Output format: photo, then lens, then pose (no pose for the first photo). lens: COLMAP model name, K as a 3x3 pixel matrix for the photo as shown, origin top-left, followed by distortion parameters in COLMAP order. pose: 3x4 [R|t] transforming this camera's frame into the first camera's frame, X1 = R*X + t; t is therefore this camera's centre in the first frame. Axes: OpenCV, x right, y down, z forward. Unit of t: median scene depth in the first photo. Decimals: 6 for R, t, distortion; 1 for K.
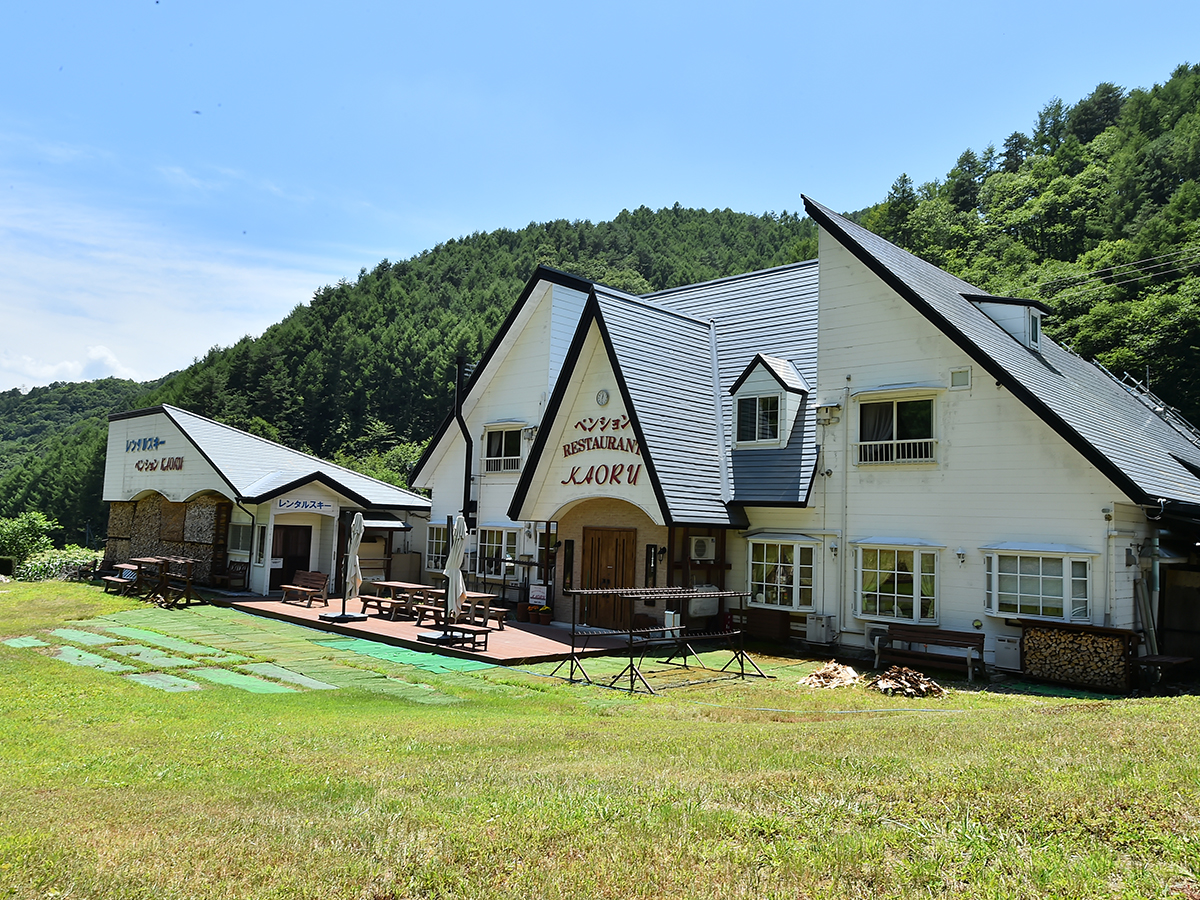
lens RADIAL K [[811.8, 0, 600.0], [0, 811.8, 450.0], [0, 0, 1]] dist [0.024063, -0.020079]
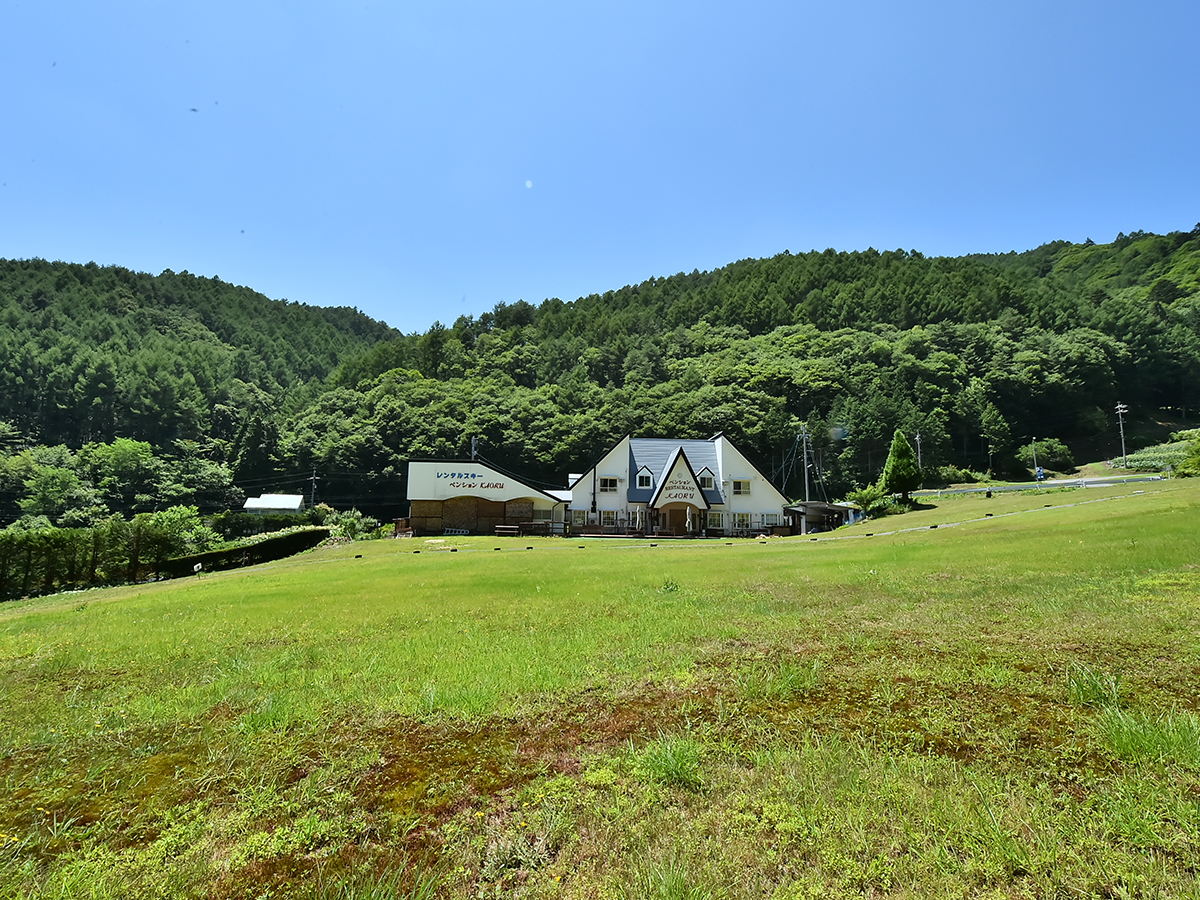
lens RADIAL K [[468.0, 0, 578.7], [0, 468.0, 450.2], [0, 0, 1]] dist [0.000439, 0.000004]
pose [[0.752638, 0.077695, 0.653835, -1.814207], [-0.052977, 0.996940, -0.057483, -0.031050], [-0.656300, 0.008625, 0.754451, -0.352792]]
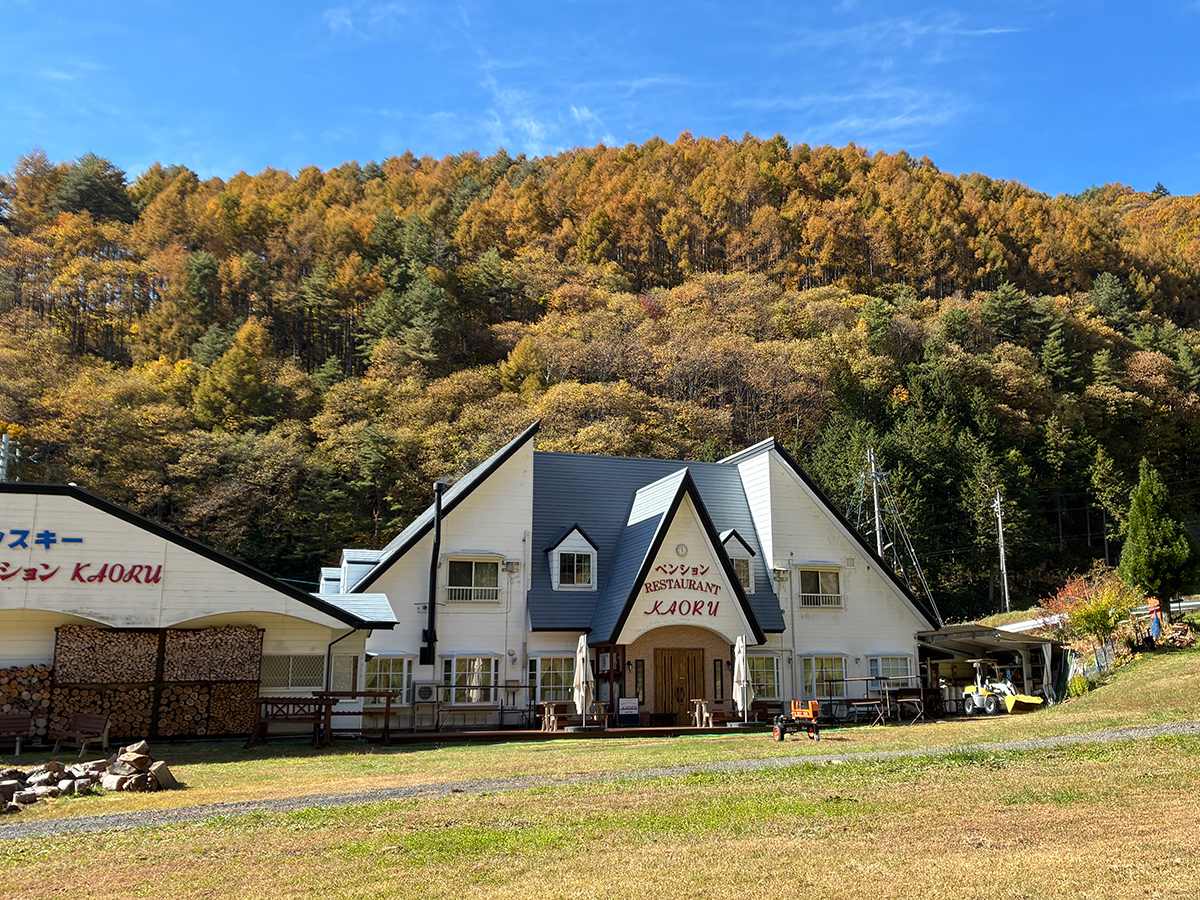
lens RADIAL K [[1067.7, 0, 599.4], [0, 1067.7, 399.4], [0, 0, 1]] dist [0.040097, -0.007225]
pose [[0.490949, 0.197116, 0.848595, -1.649186], [-0.045472, 0.978537, -0.200992, 0.055089], [-0.870001, 0.060090, 0.489375, 0.226753]]
